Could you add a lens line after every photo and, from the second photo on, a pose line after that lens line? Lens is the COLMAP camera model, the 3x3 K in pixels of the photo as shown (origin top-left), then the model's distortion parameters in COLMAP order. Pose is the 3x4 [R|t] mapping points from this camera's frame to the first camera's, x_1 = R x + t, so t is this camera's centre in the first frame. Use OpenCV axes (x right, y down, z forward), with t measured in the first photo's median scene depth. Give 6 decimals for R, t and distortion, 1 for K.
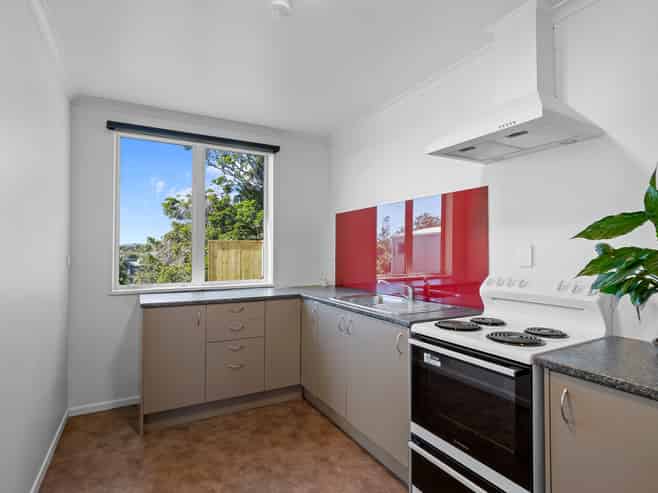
lens RADIAL K [[350.4, 0, 329.0], [0, 350.4, 246.5], [0, 0, 1]] dist [-0.005455, -0.000633]
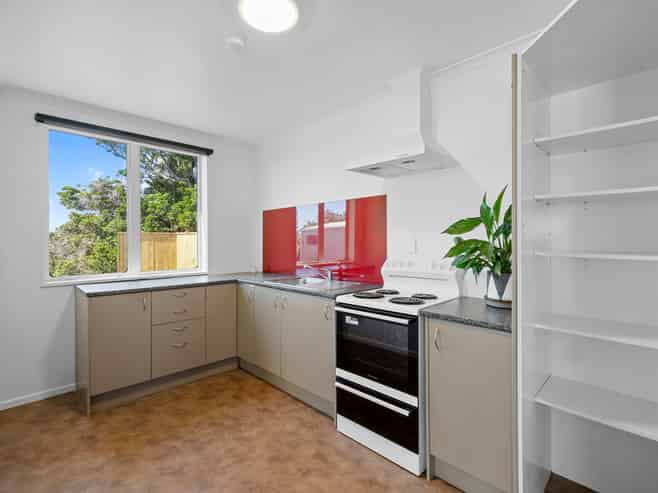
lens RADIAL K [[318.1, 0, 324.8], [0, 318.1, 245.7], [0, 0, 1]] dist [0.002055, 0.000220]
pose [[0.963124, -0.007881, 0.268941, -0.091854], [0.001404, 0.999704, 0.024269, -0.002426], [-0.269053, -0.022996, 0.962851, -0.112698]]
